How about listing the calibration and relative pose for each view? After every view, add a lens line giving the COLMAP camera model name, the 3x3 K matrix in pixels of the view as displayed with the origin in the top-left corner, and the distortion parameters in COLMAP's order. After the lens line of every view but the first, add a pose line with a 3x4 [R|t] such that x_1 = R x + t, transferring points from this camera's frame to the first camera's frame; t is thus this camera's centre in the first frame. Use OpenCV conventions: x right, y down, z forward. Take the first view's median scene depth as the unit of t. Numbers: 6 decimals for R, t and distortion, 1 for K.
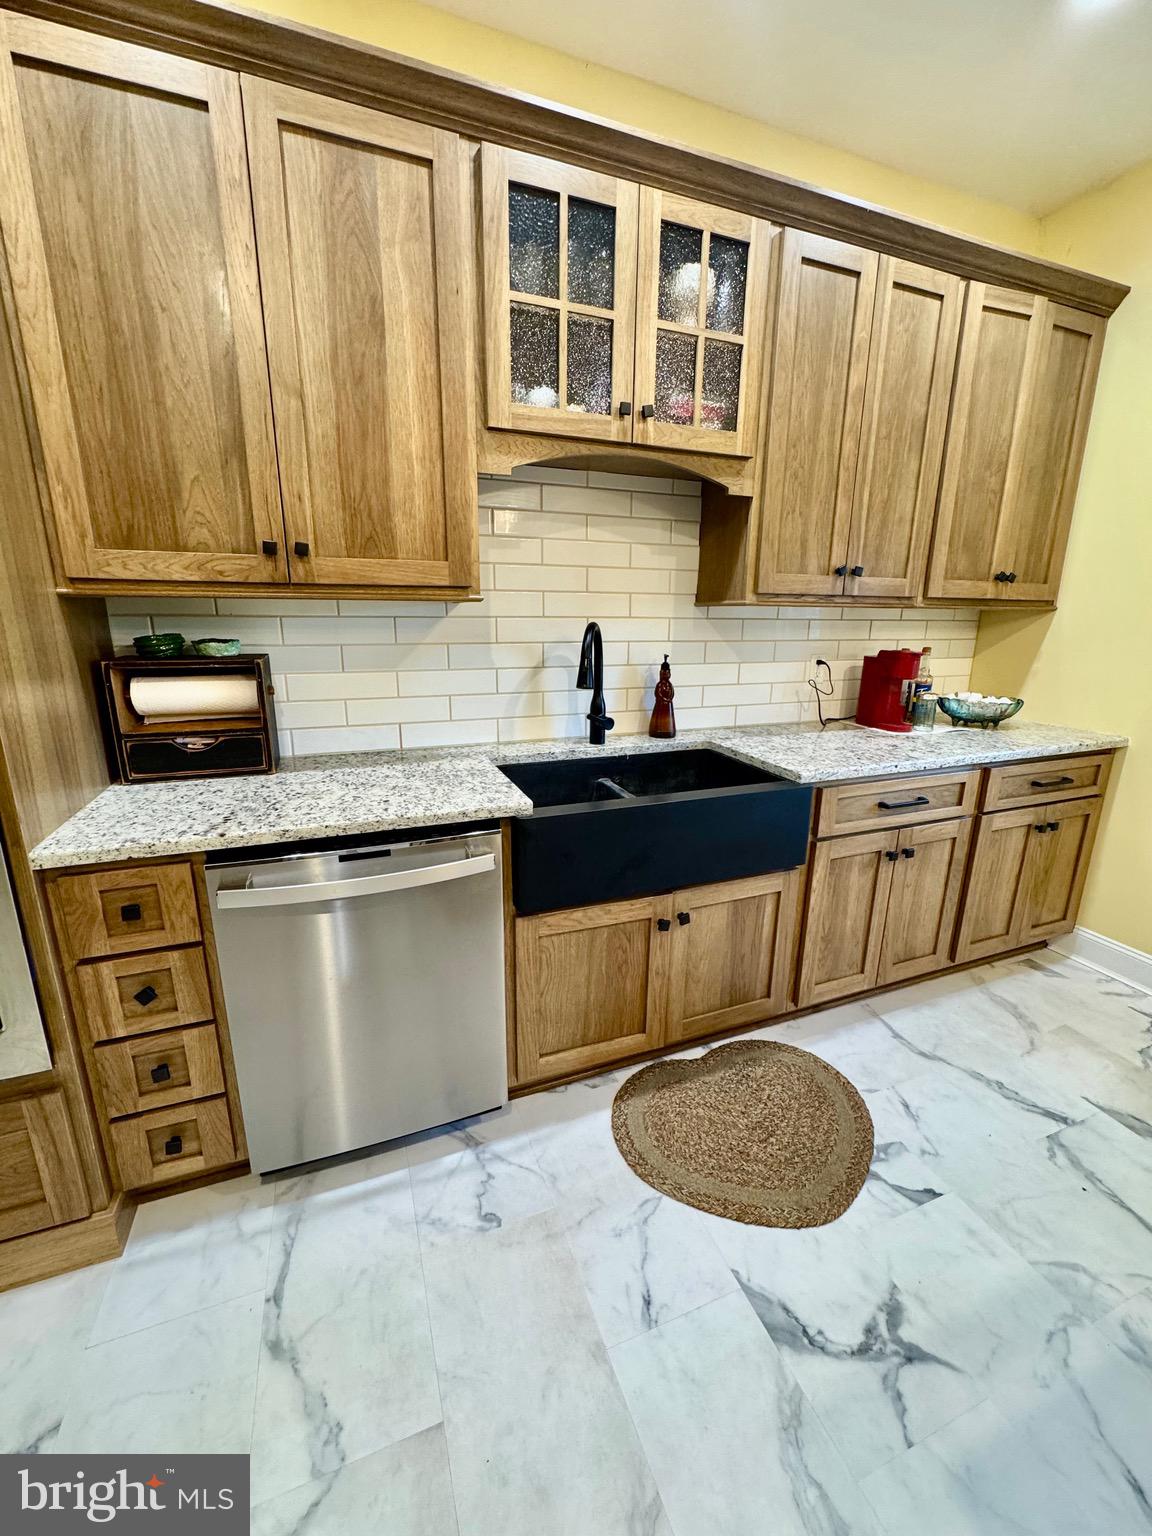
lens RADIAL K [[614.6, 0, 573.0], [0, 614.6, 762.9], [0, 0, 1]] dist [-0.005473, 0.001108]
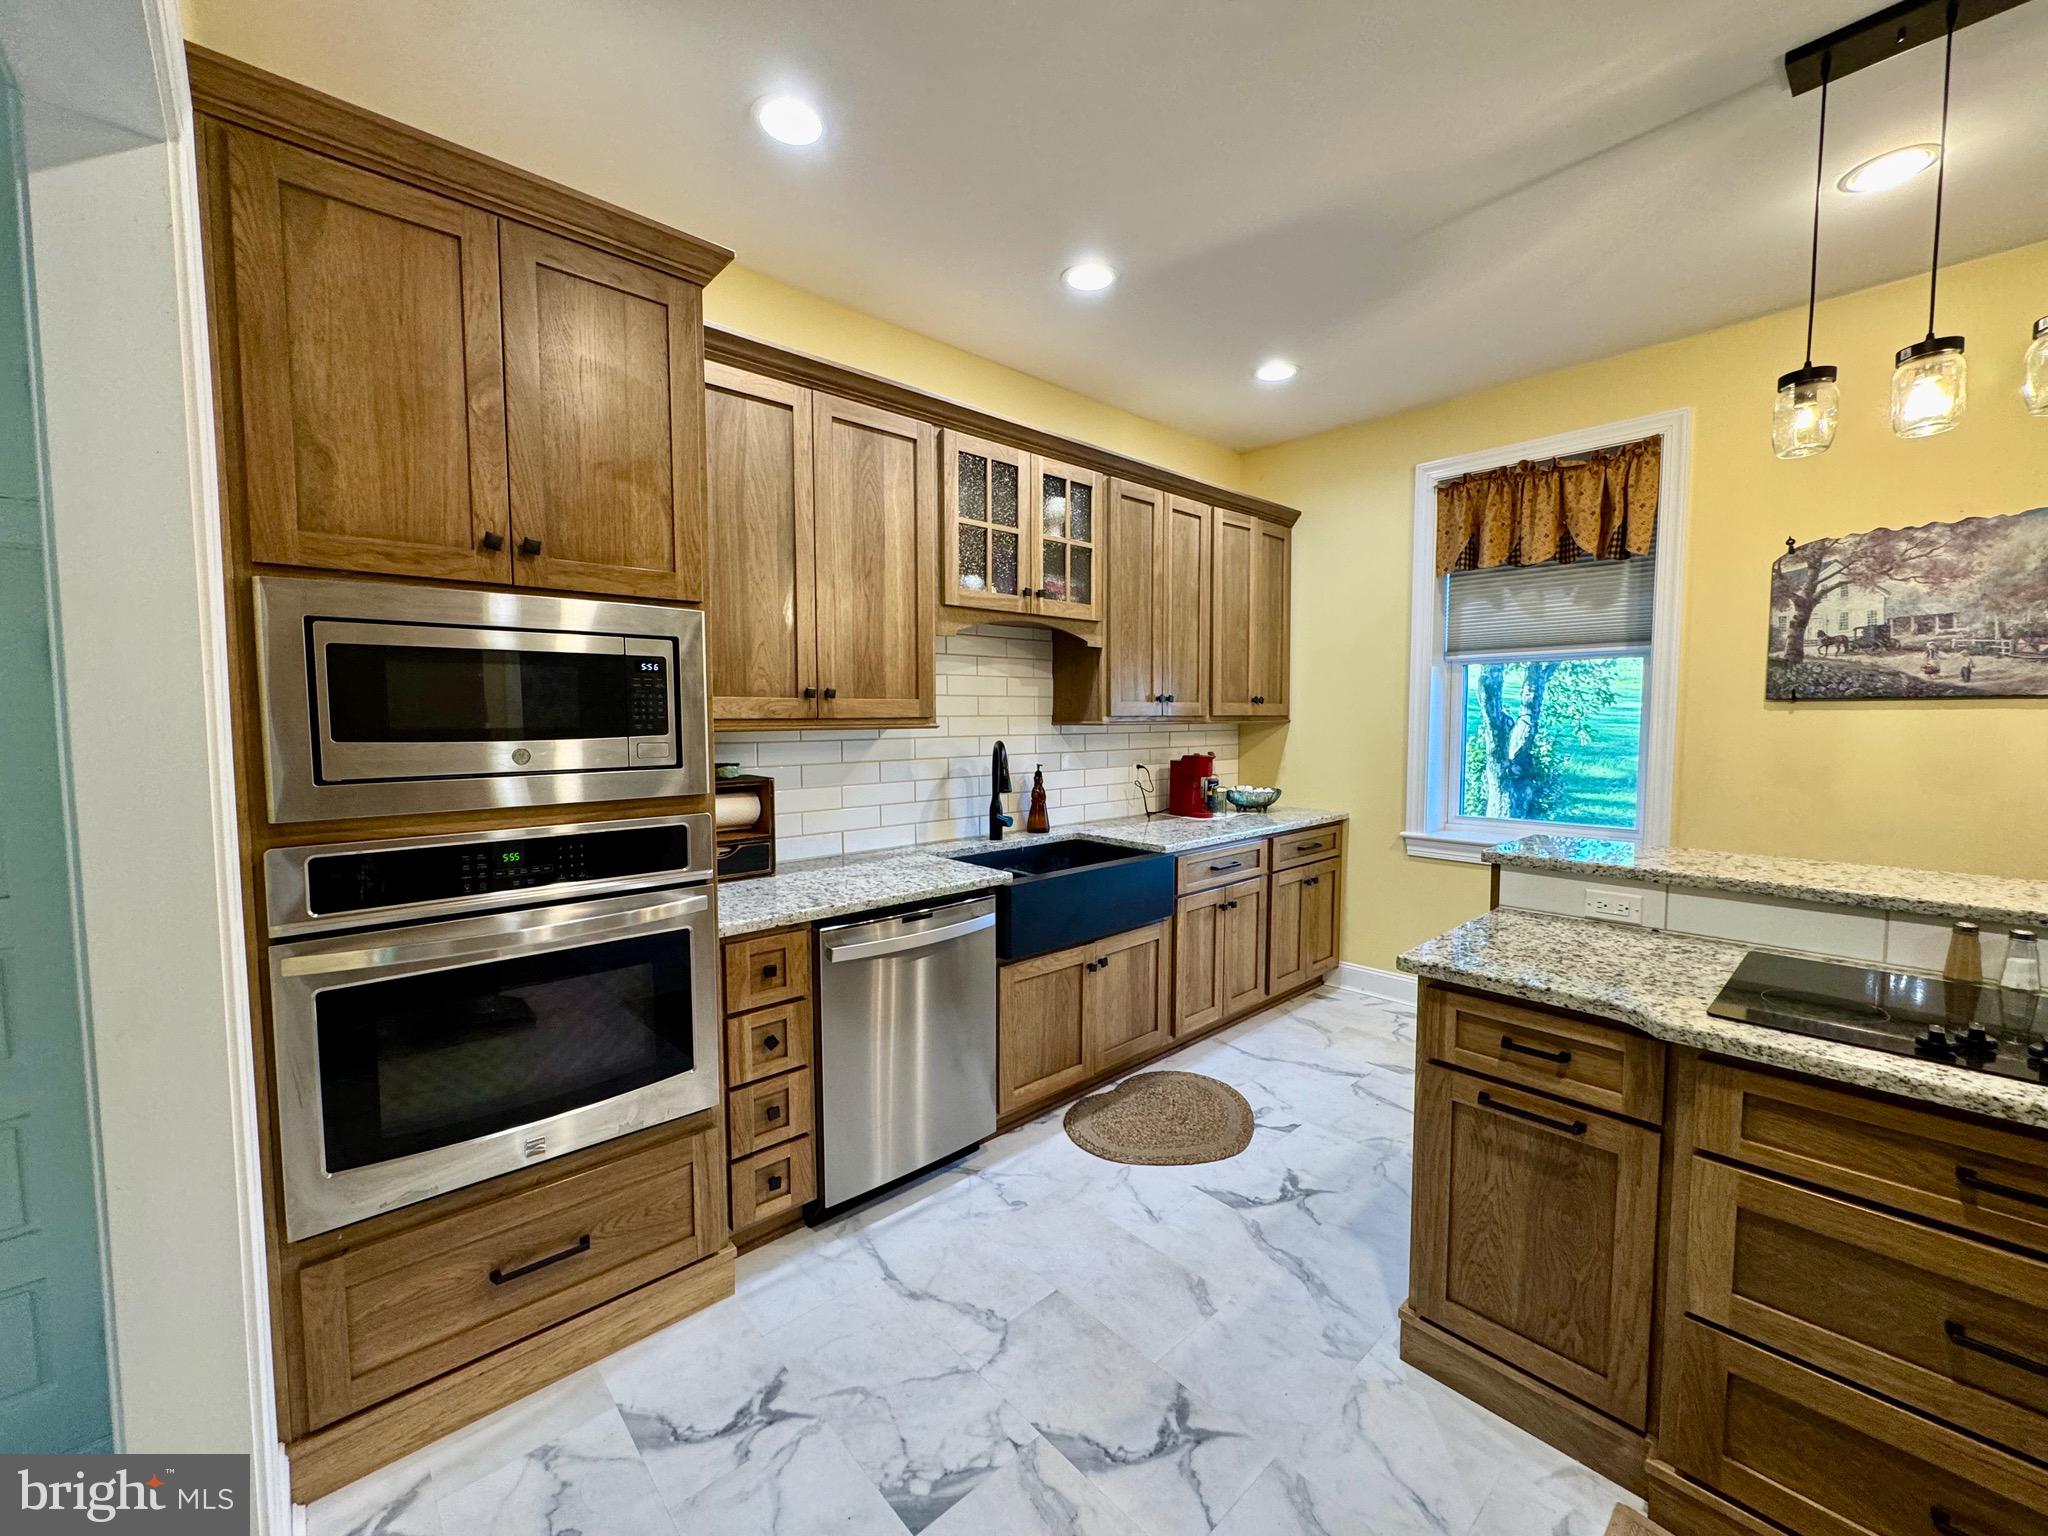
lens RADIAL K [[819.4, 0, 1012.1], [0, 819.4, 758.4], [0, 0, 1]] dist [-0.005473, 0.001108]
pose [[0.934463, -0.030009, 0.354793, -0.622645], [0.094654, 0.981525, -0.166284, 0.102289], [-0.343248, 0.188969, 0.920039, -0.633314]]
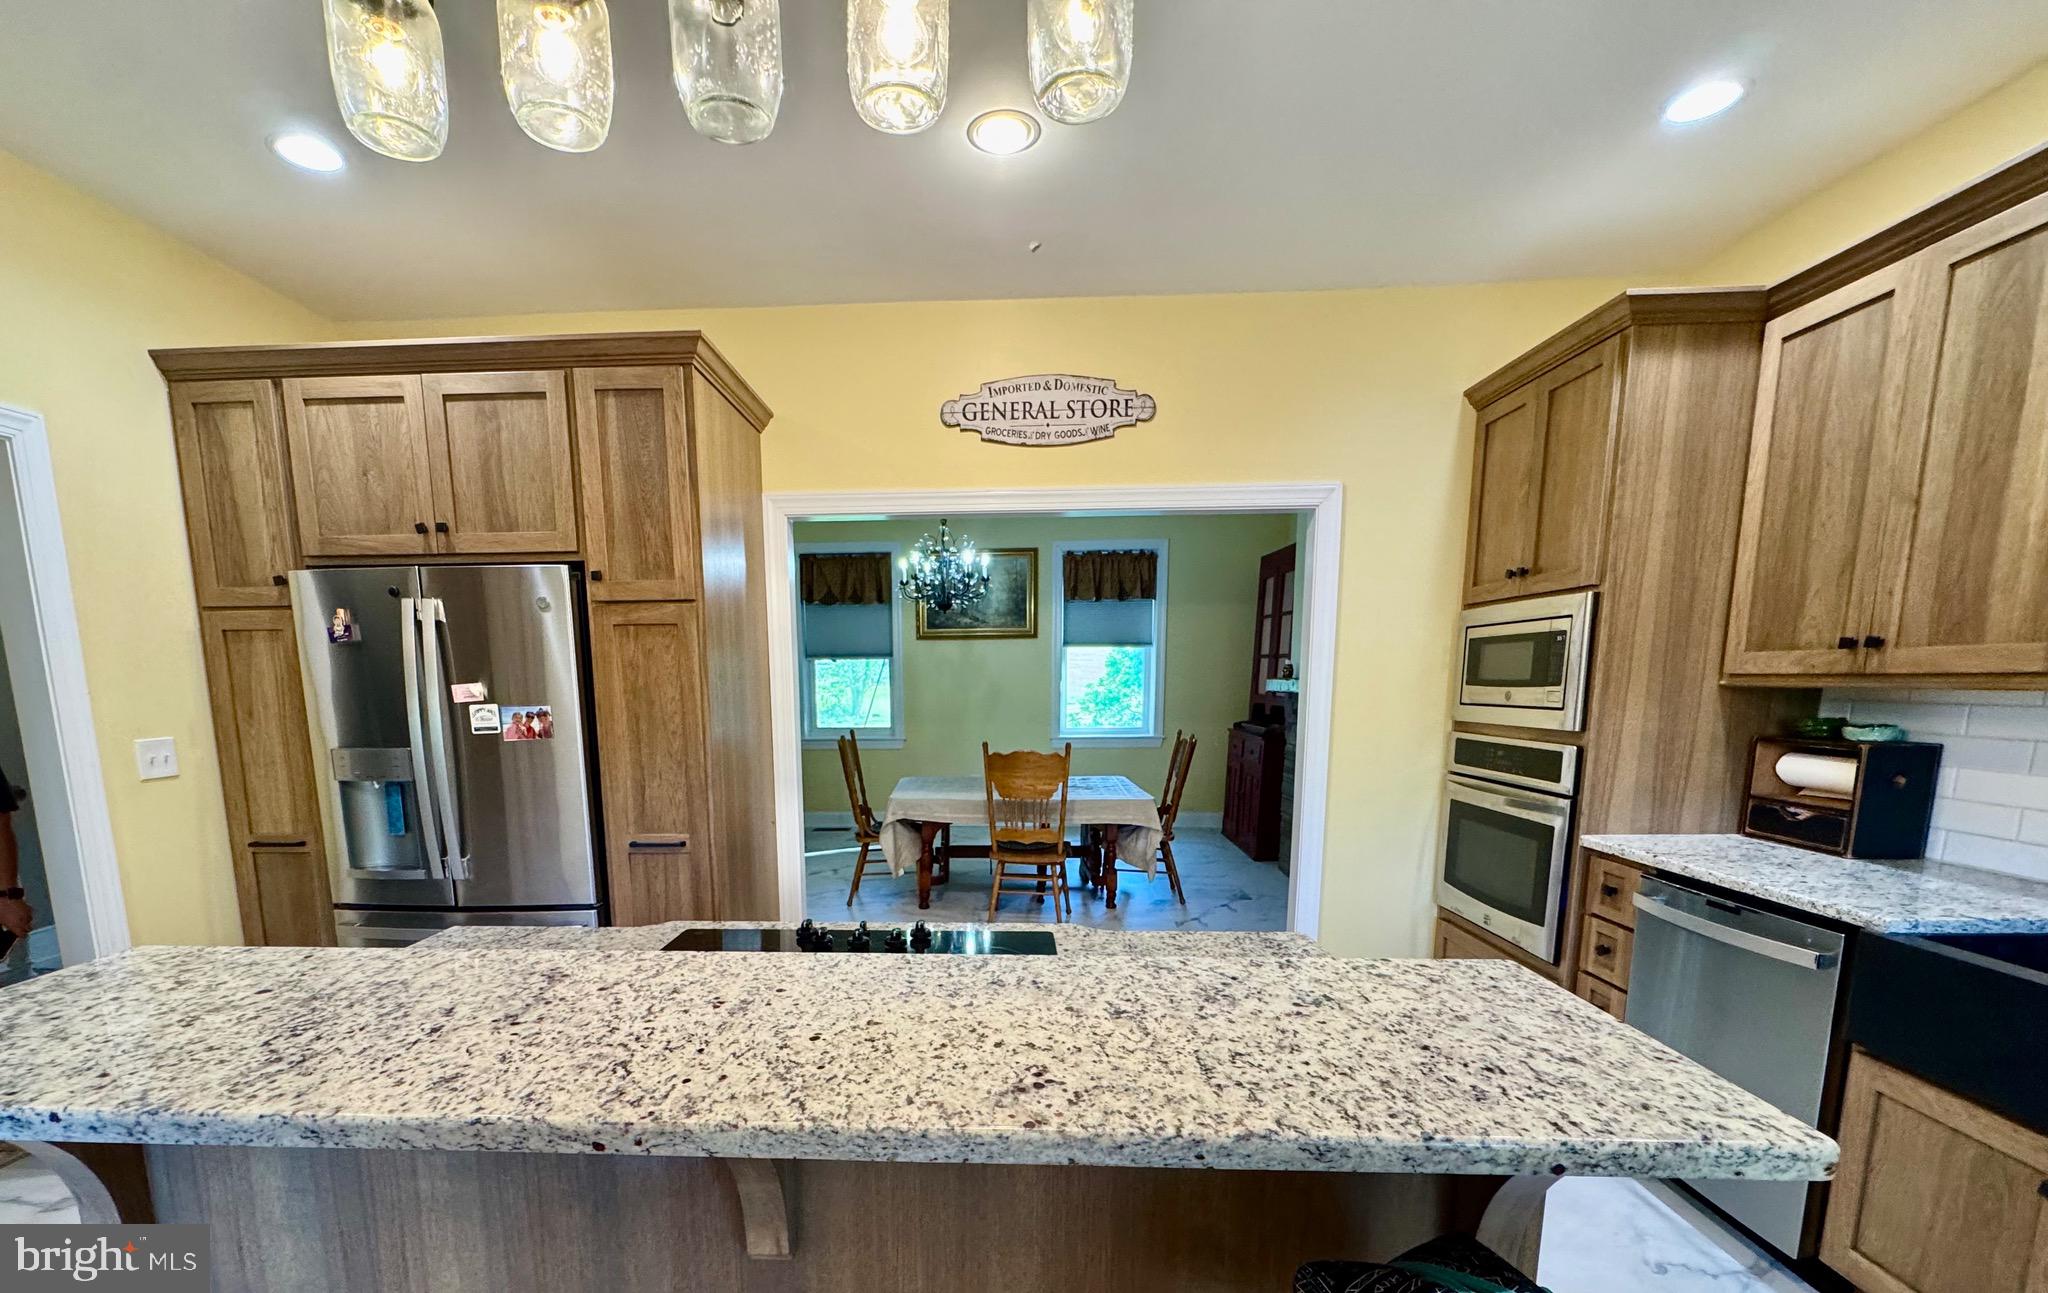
lens RADIAL K [[874.7, 0, 940.5], [0, 874.7, 803.4], [0, 0, 1]] dist [0.001519, 0.000429]
pose [[-0.426544, 0.122553, -0.896125, 1.419739], [-0.213783, 0.949043, 0.231548, -0.082721], [0.878838, 0.290342, -0.378609, 0.219601]]
